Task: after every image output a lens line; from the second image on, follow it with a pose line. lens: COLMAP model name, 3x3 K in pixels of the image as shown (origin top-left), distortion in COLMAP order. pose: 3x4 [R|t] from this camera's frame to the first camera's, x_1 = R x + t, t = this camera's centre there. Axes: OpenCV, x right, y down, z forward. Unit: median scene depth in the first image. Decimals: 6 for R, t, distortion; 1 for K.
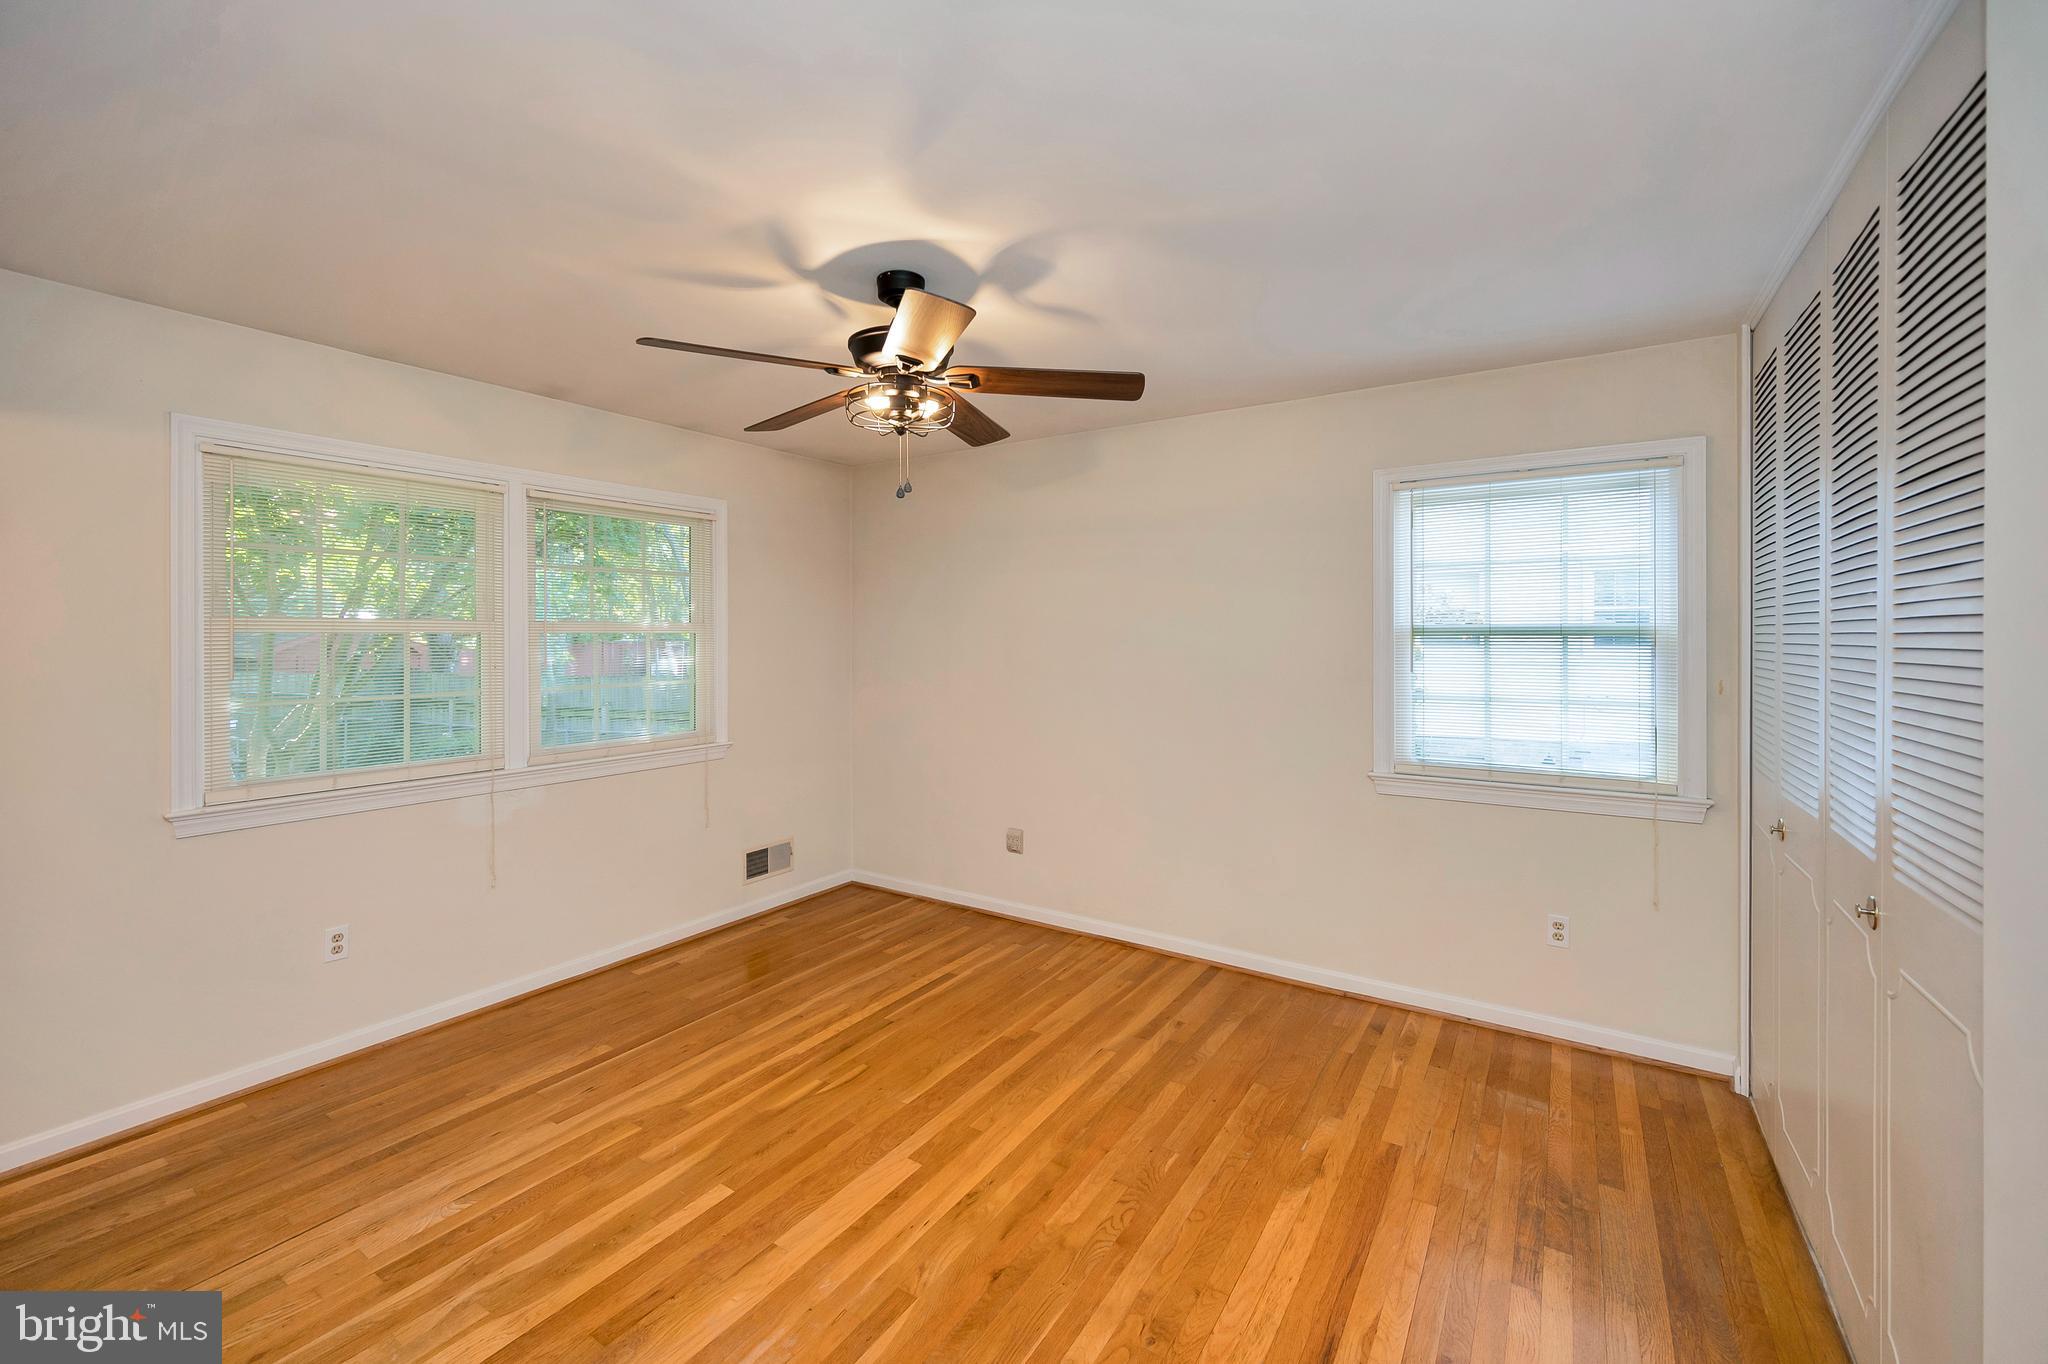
lens RADIAL K [[831.8, 0, 1019.6], [0, 831.8, 635.5], [0, 0, 1]] dist [-0.001732, -0.000553]
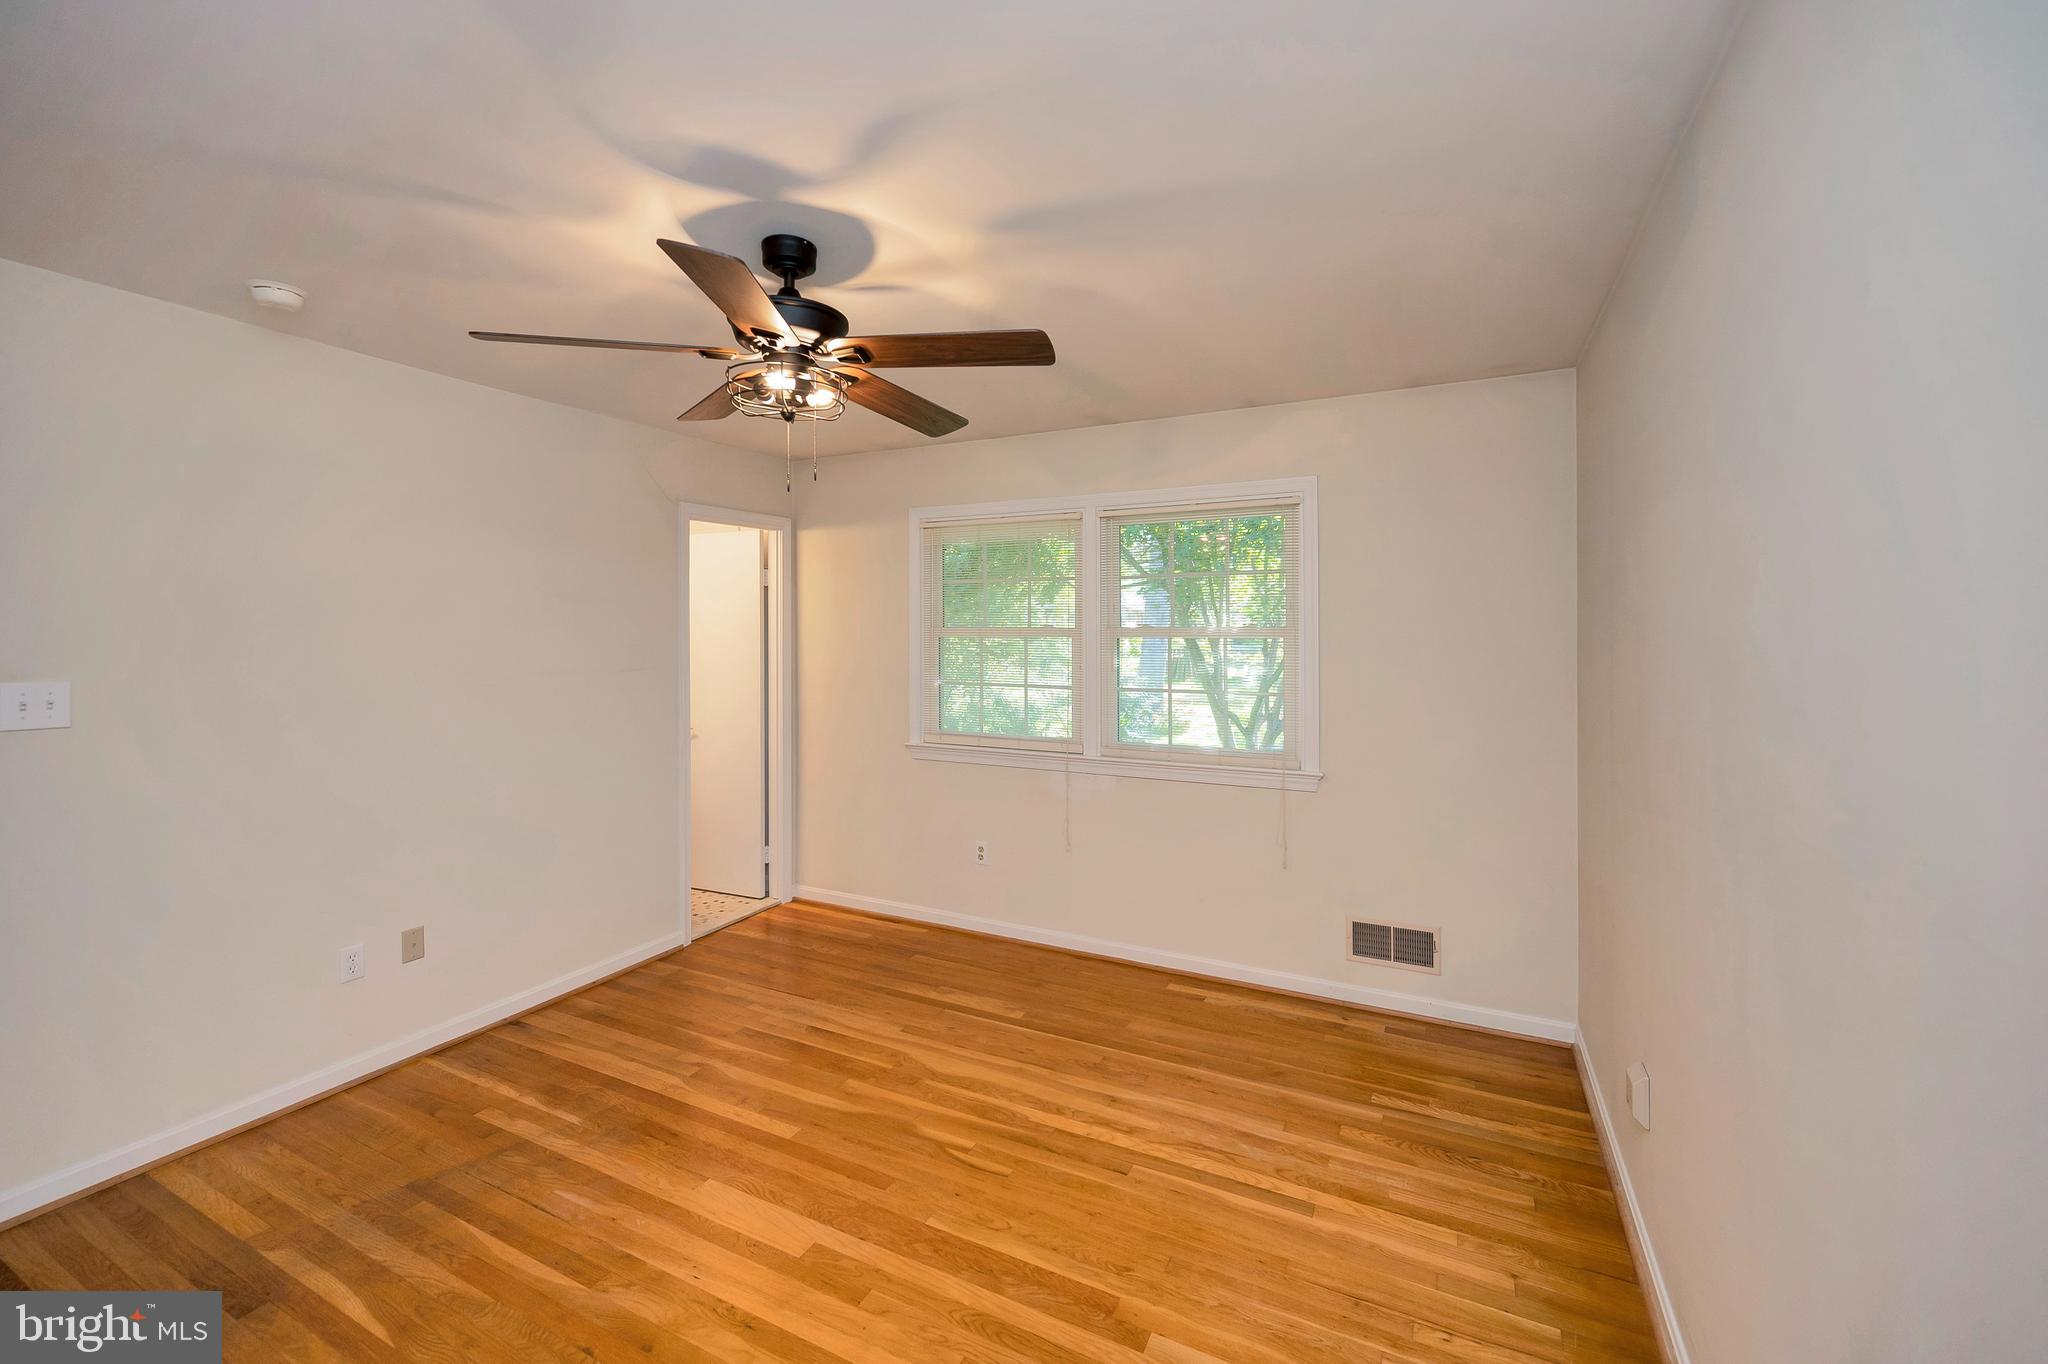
lens RADIAL K [[831.8, 0, 1027.3], [0, 831.8, 636.8], [0, 0, 1]] dist [-0.001732, -0.000553]
pose [[0.113694, 0.005253, -0.993502, 0.610525], [-0.003215, 0.999983, 0.004920, -0.009934], [0.993511, 0.002635, 0.113709, 0.908371]]
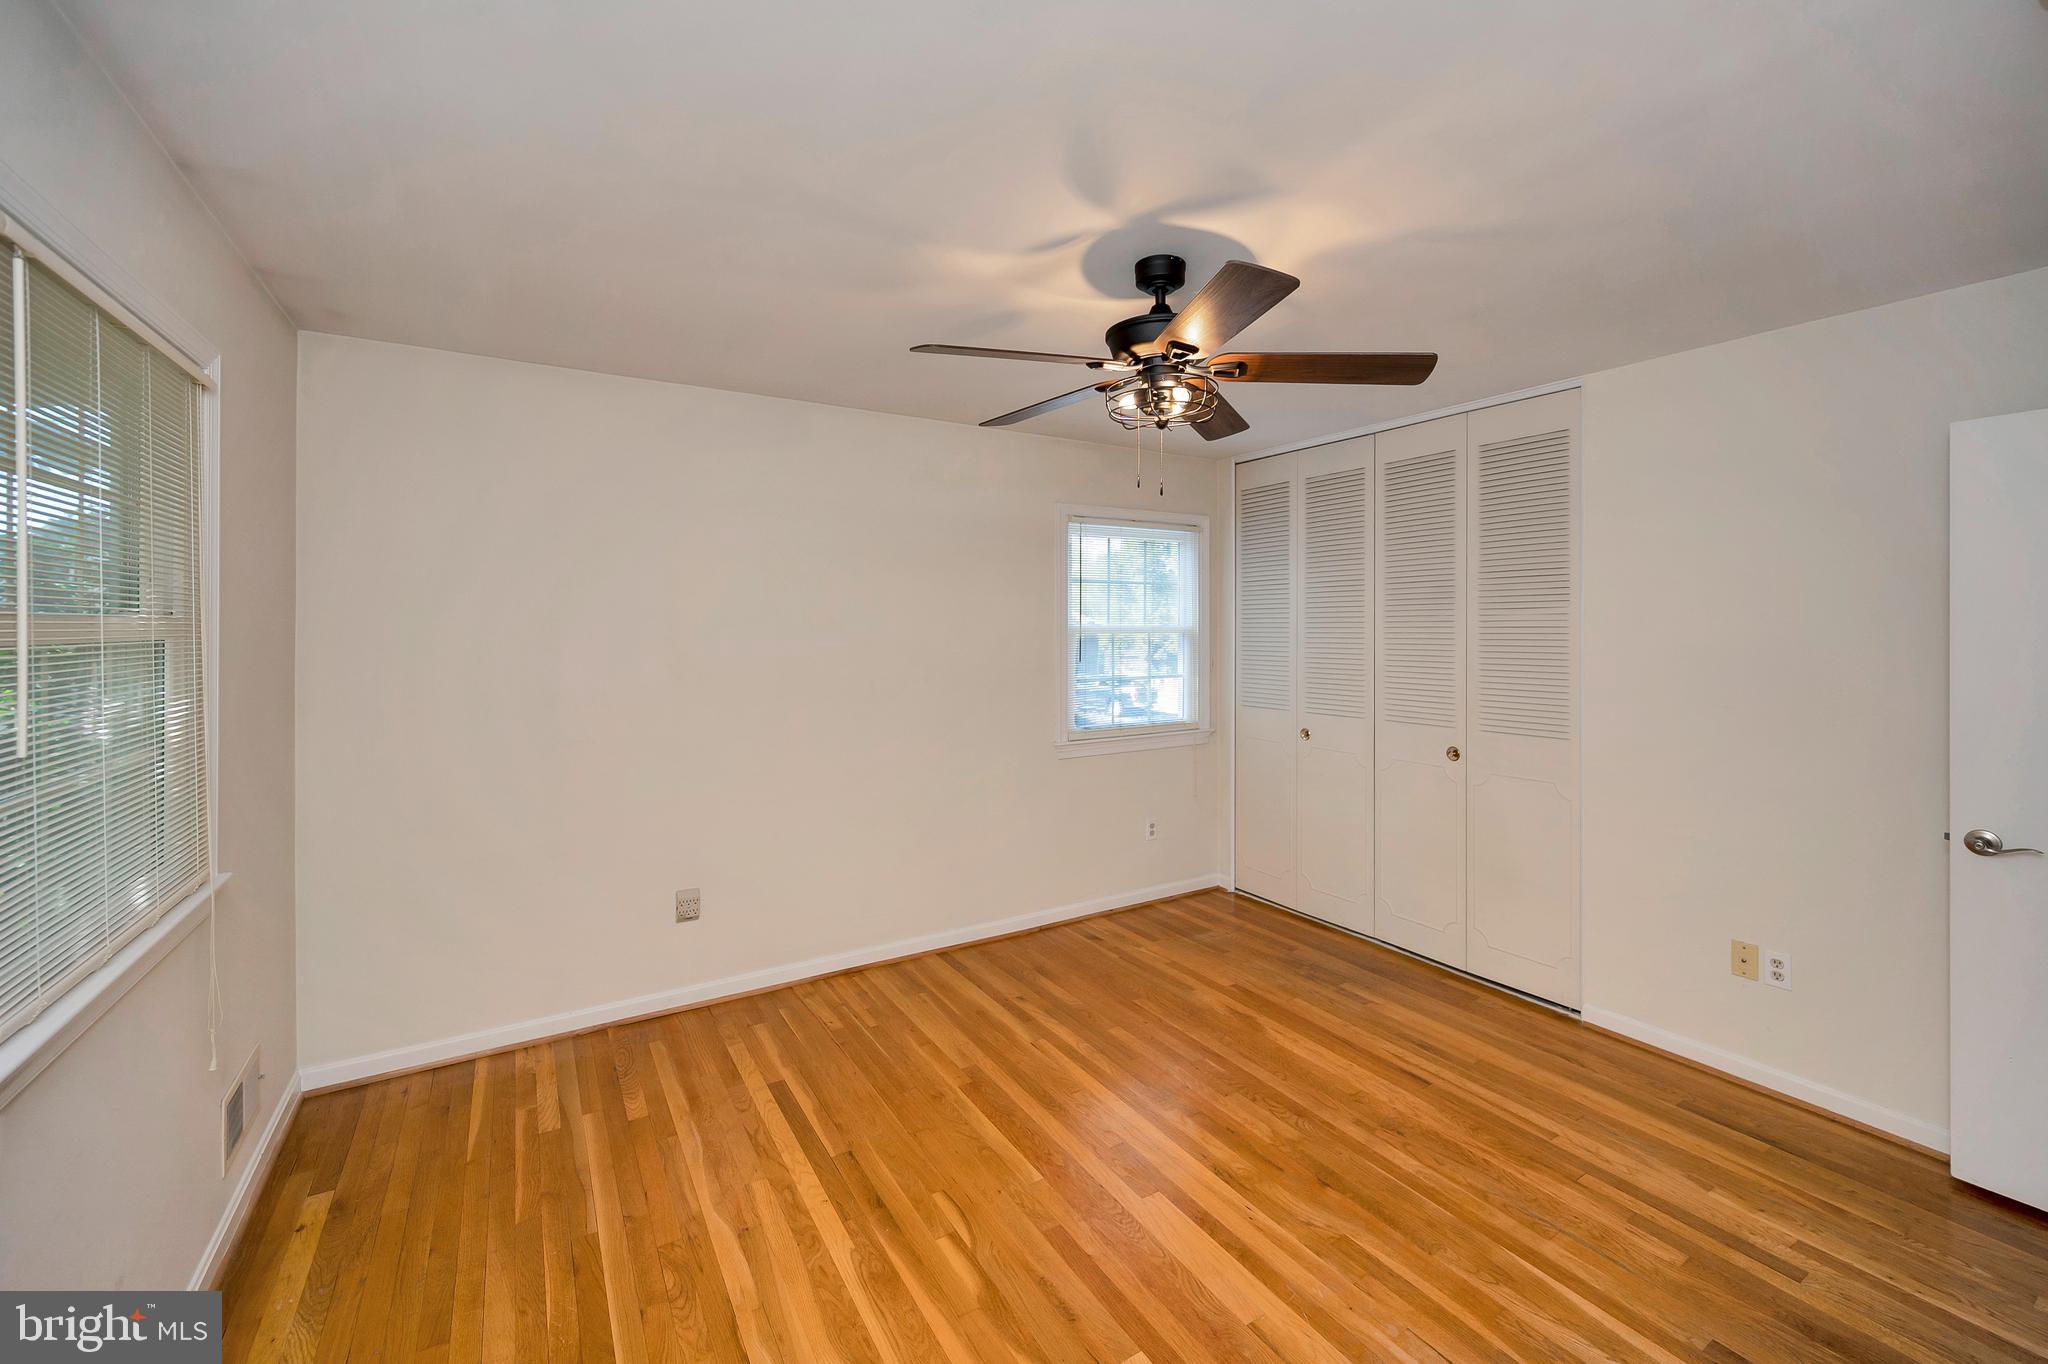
lens RADIAL K [[831.8, 0, 1025.3], [0, 831.8, 624.8], [0, 0, 1]] dist [-0.001732, -0.000553]
pose [[0.425226, 0.001379, 0.905086, -0.840569], [0.003990, 0.999986, -0.003398, -0.011218], [-0.905078, 0.005057, 0.425214, 0.582543]]
